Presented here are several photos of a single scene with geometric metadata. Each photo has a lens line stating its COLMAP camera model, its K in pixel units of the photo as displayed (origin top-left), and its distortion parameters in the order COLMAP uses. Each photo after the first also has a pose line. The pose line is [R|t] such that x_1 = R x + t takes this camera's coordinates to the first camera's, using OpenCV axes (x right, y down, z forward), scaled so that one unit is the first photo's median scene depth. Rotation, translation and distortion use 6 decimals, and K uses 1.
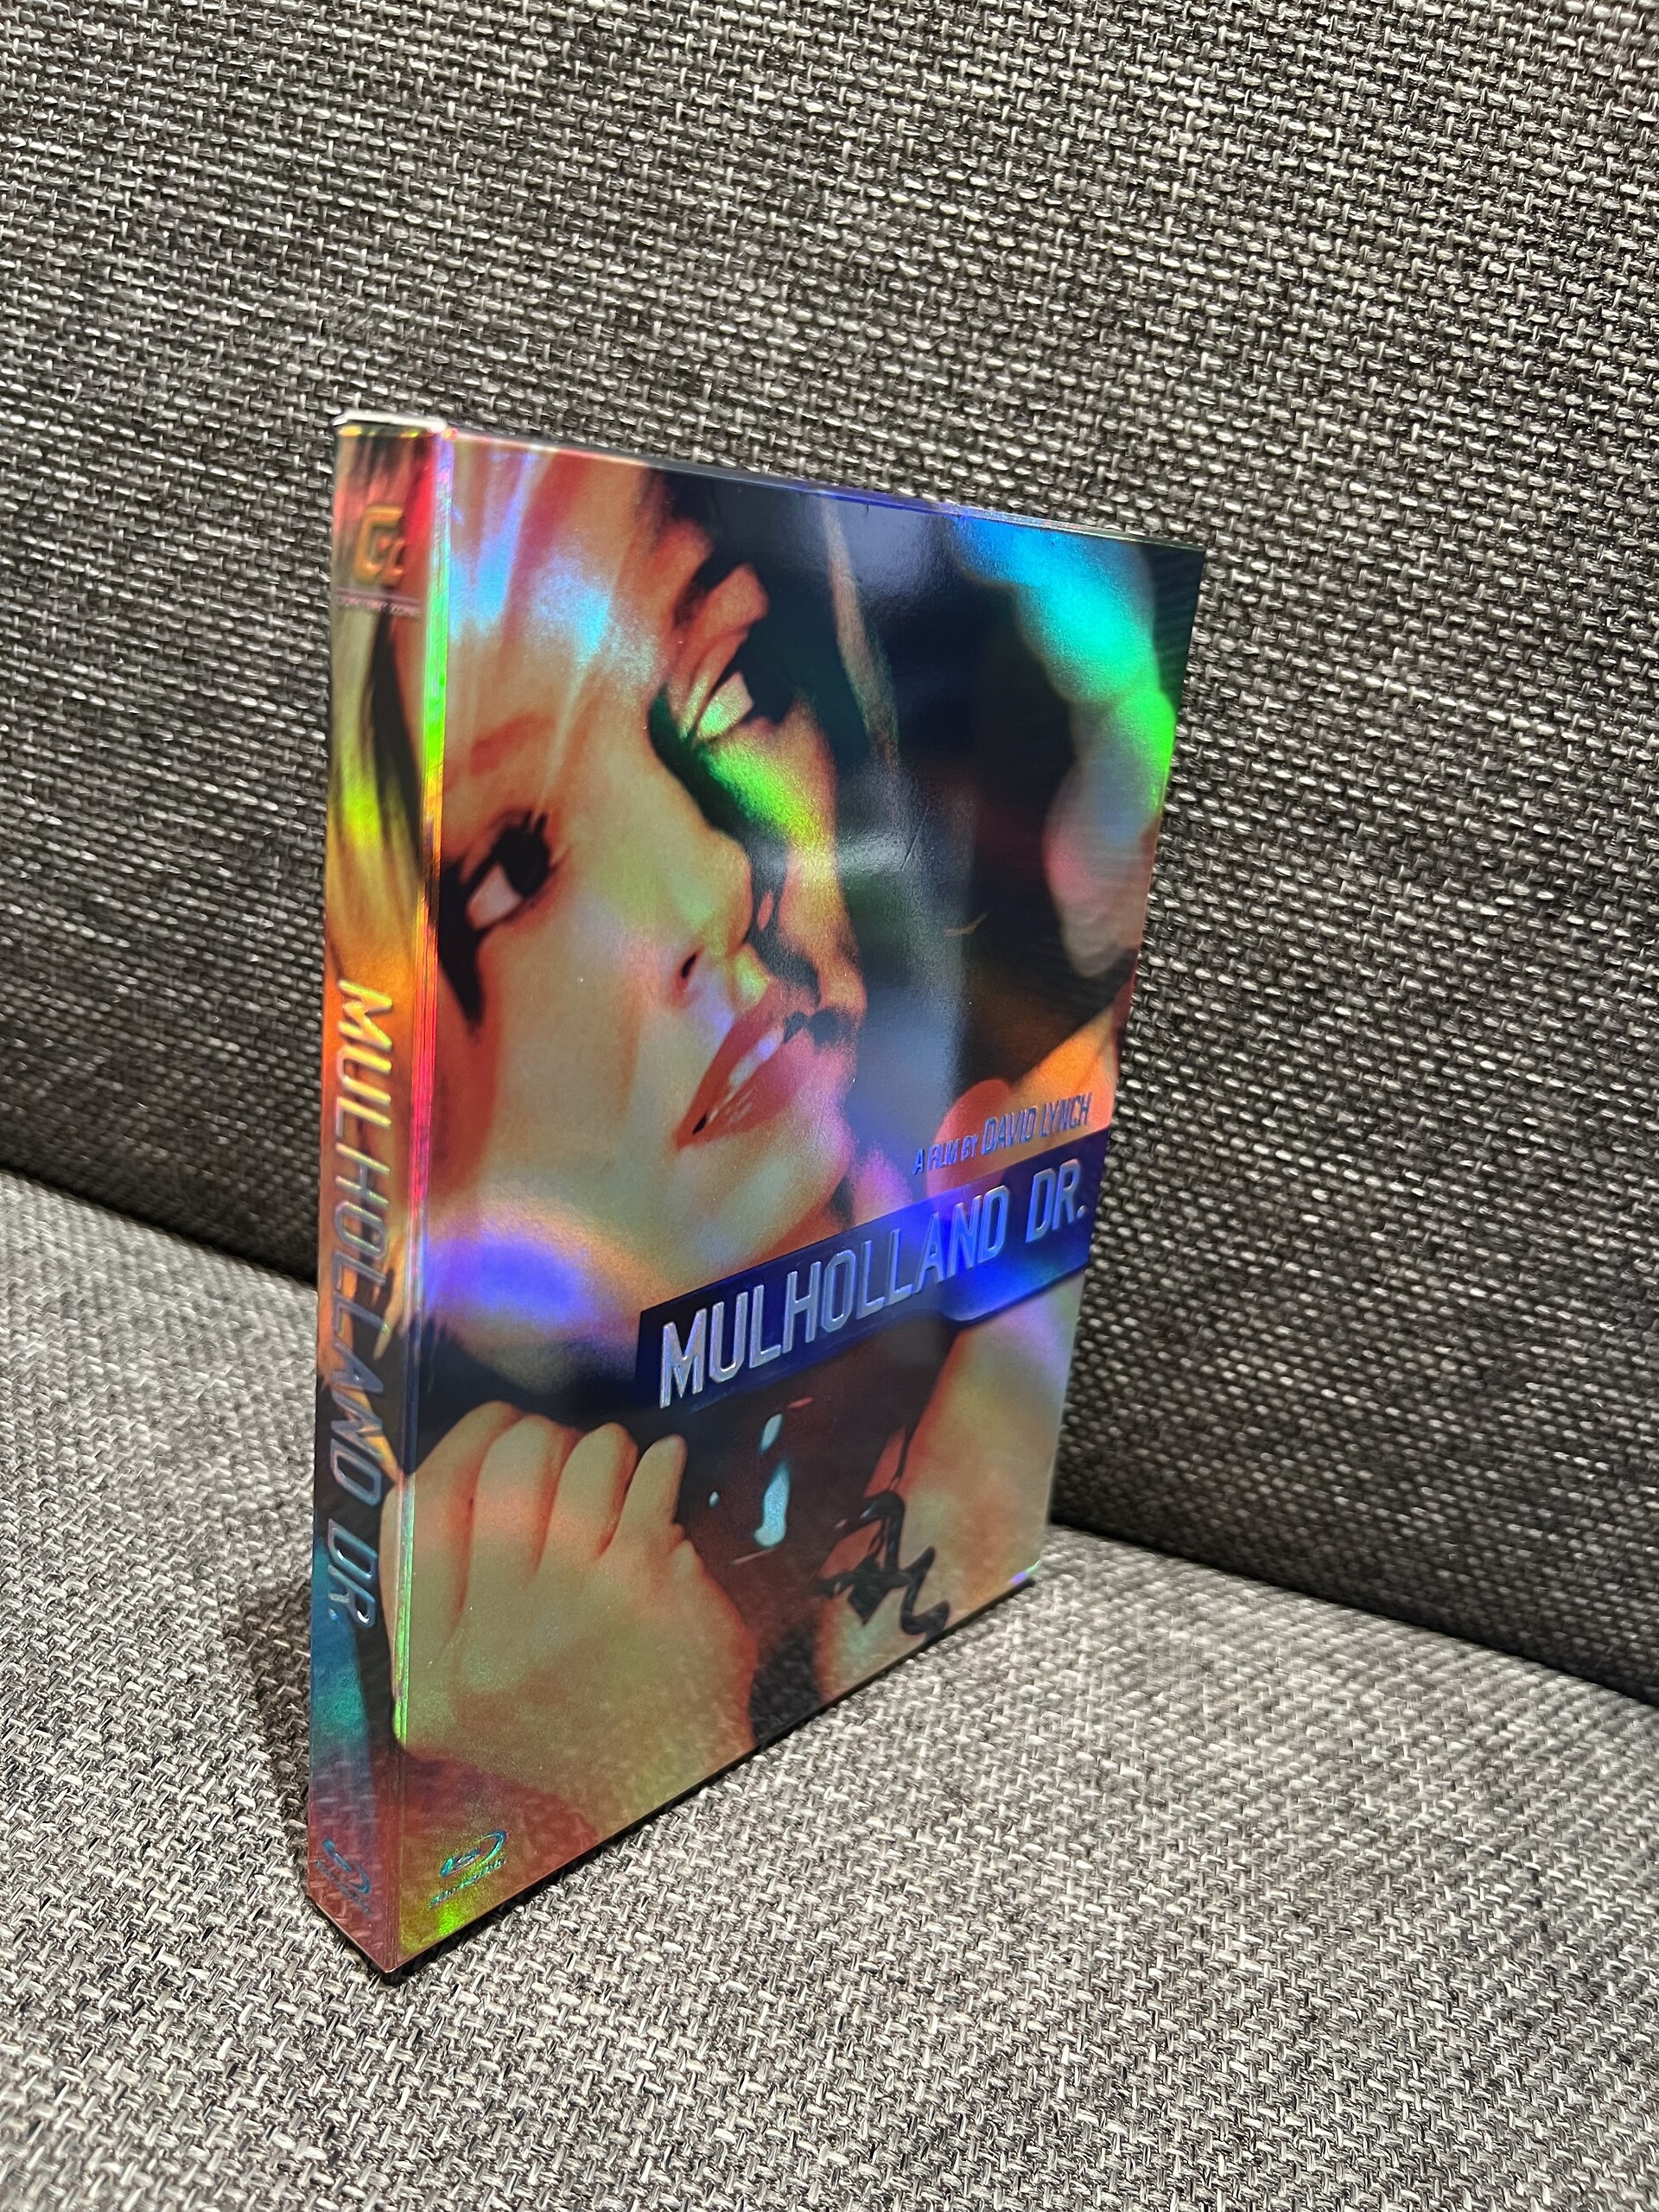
lens RADIAL K [[1691.9, 0, 822.5], [0, 1691.9, 1111.3], [0, 0, 1]] dist [0.012407, -0.031150]
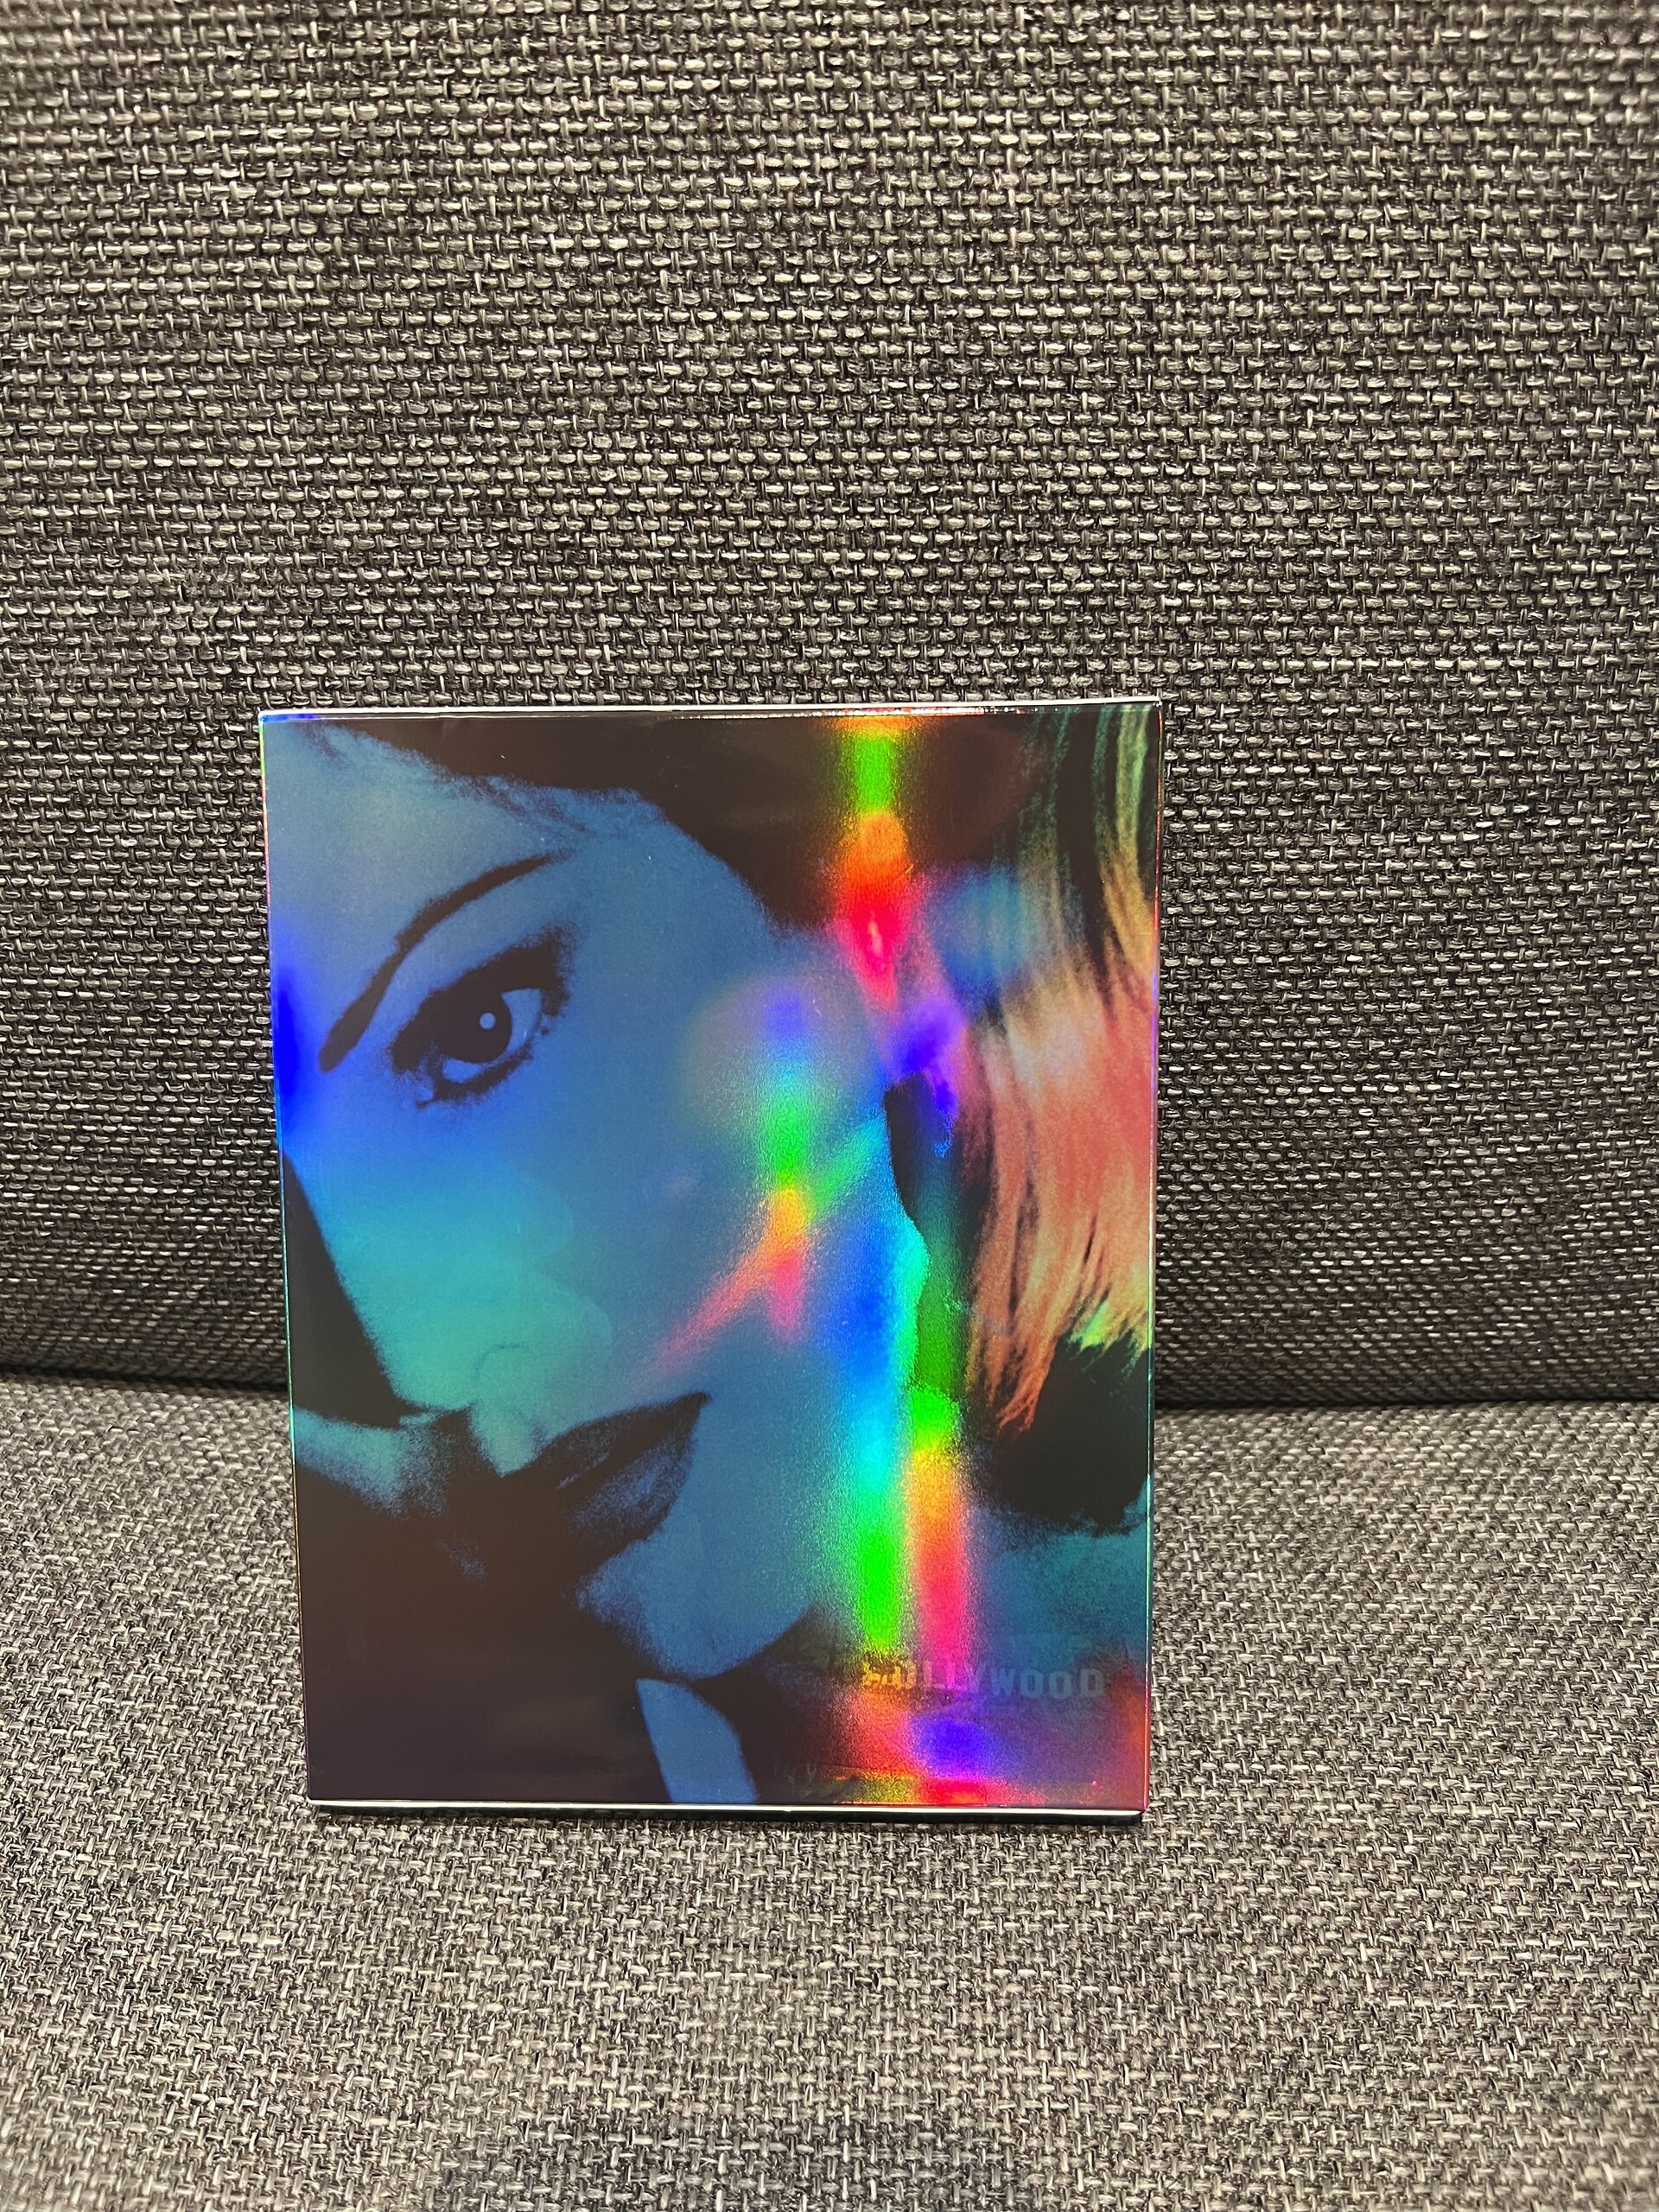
lens RADIAL K [[1691.9, 0, 817.6], [0, 1691.9, 1108.7], [0, 0, 1]] dist [0.012407, -0.031150]
pose [[0.955039, -0.296453, 0.003979, -0.044706], [0.288877, 0.933483, 0.212509, -0.308617], [-0.066713, -0.201805, 0.977151, -0.023078]]
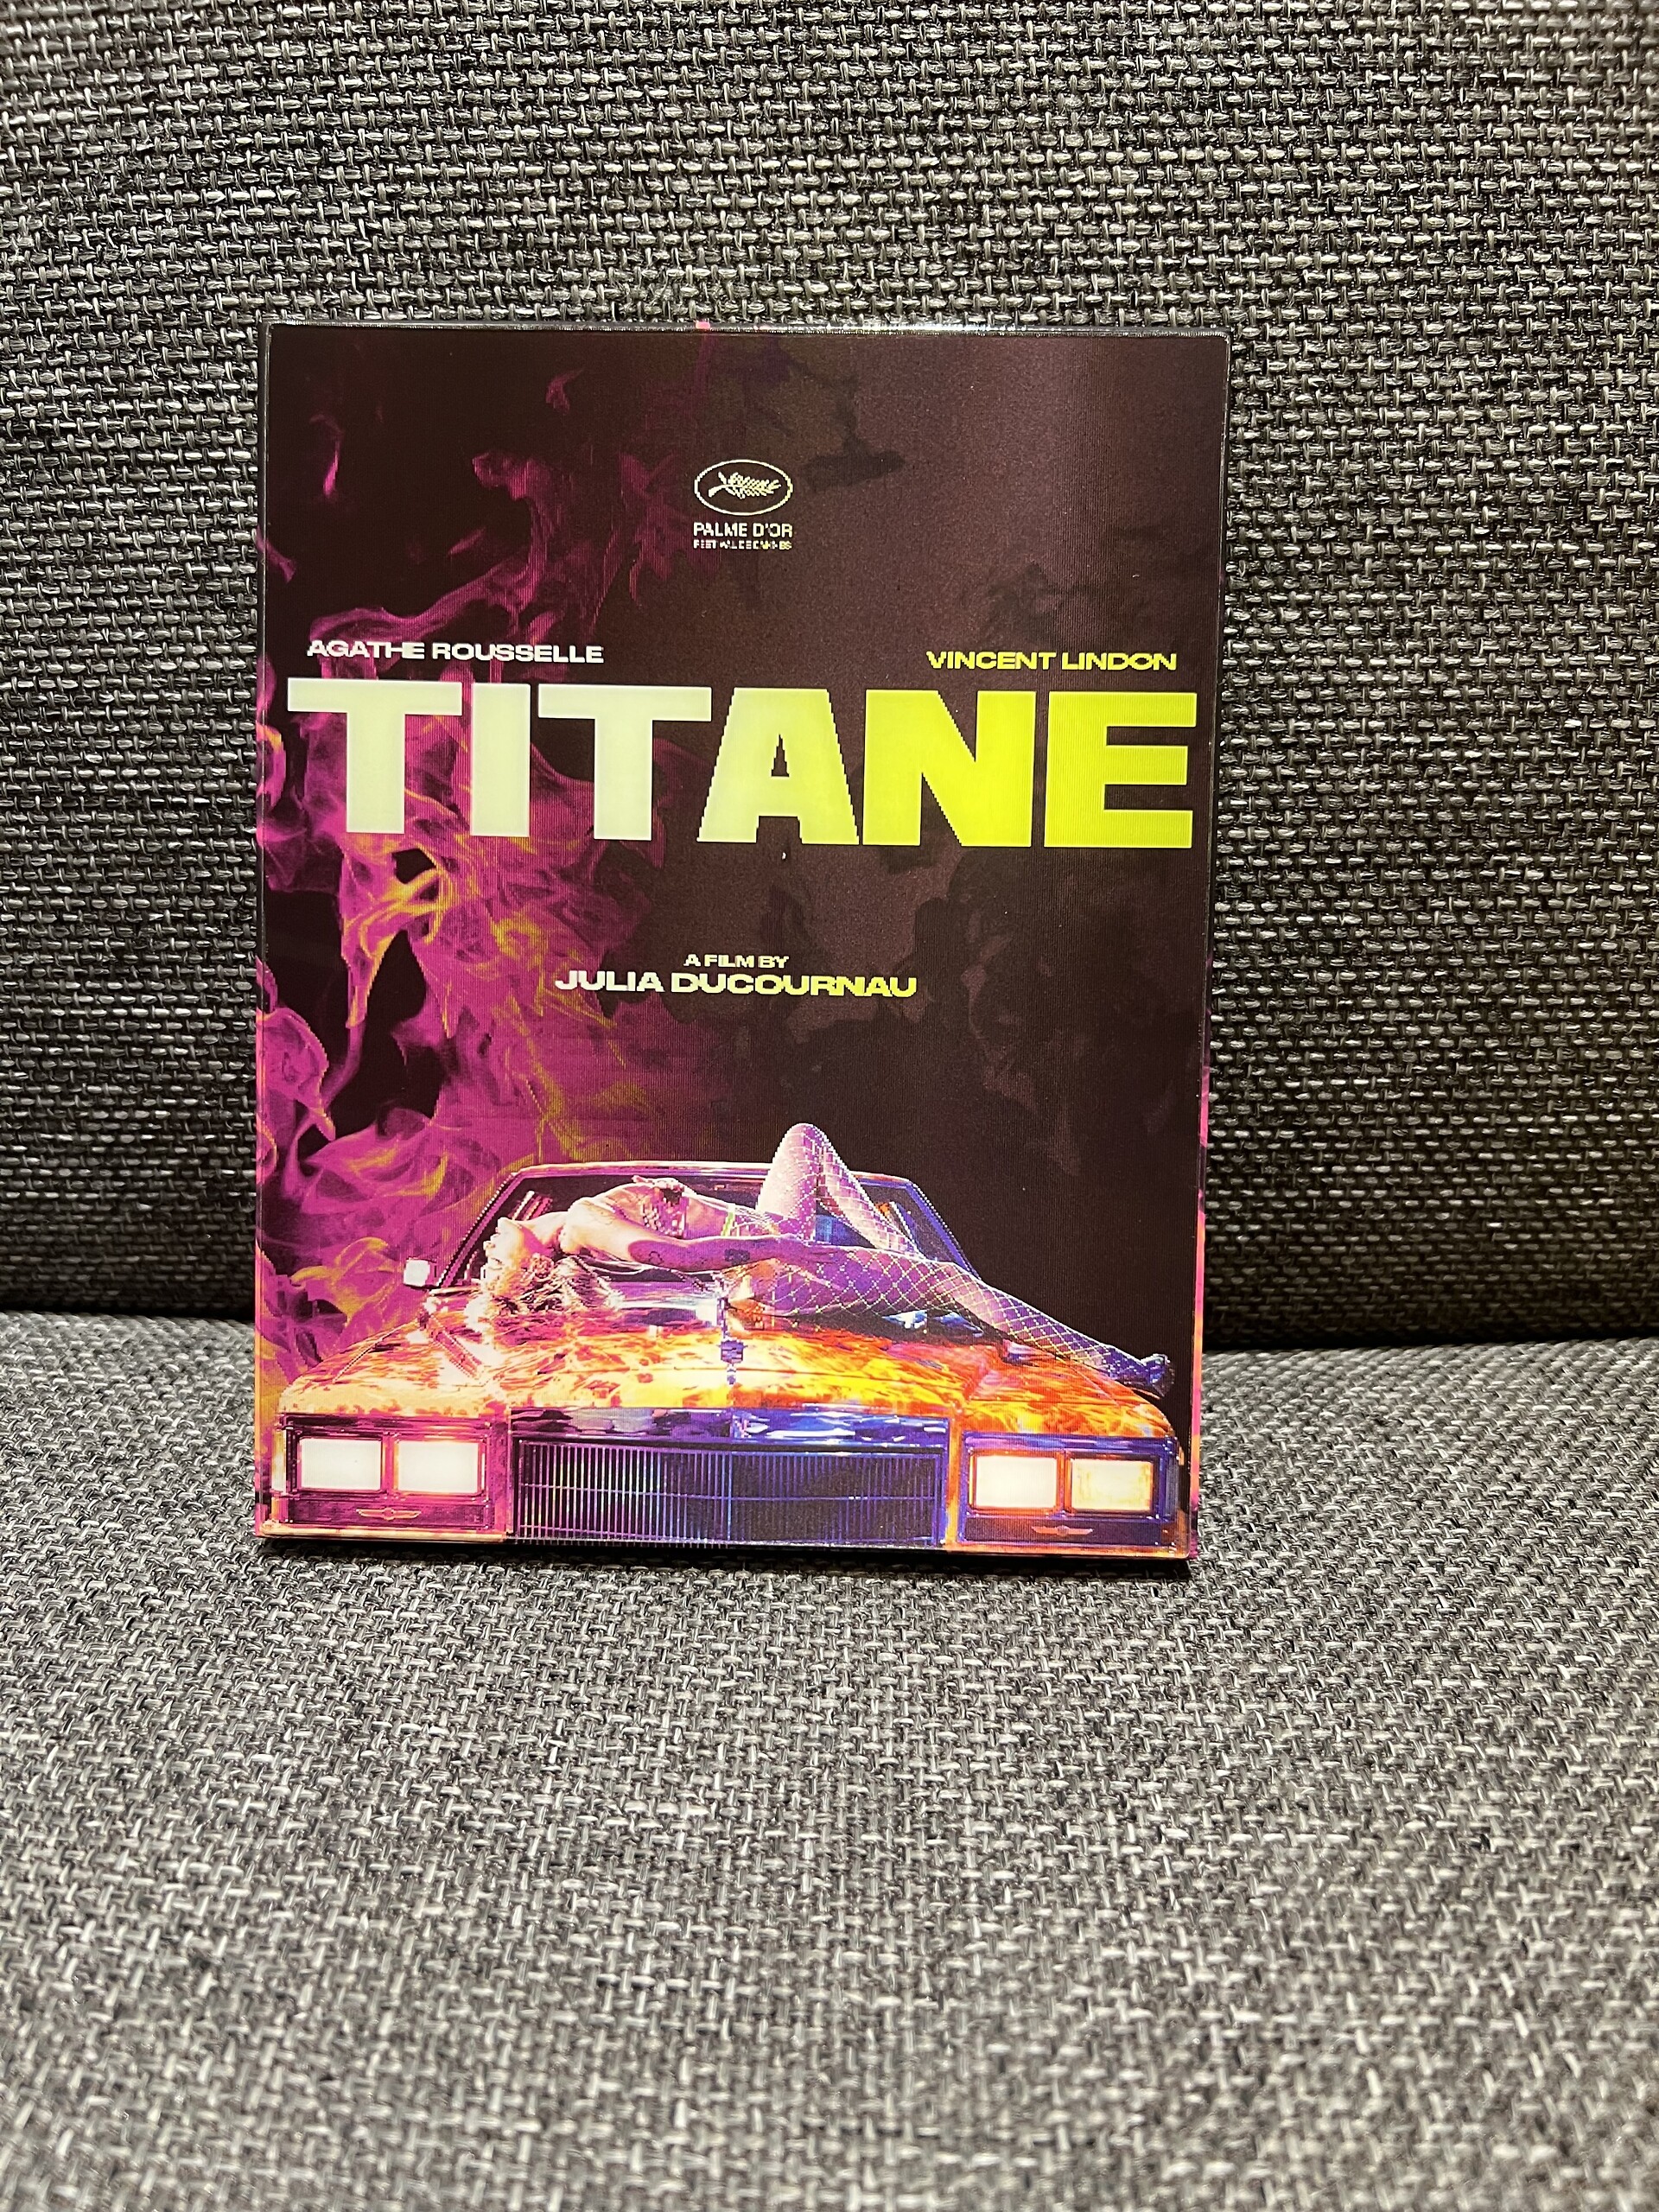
lens RADIAL K [[1691.9, 0, 826.7], [0, 1691.9, 1115.1], [0, 0, 1]] dist [0.012407, -0.031150]
pose [[0.952780, -0.292313, 0.082241, -0.414107], [0.292557, 0.956203, 0.009349, -0.022864], [-0.081372, 0.015152, 0.996569, 0.089619]]
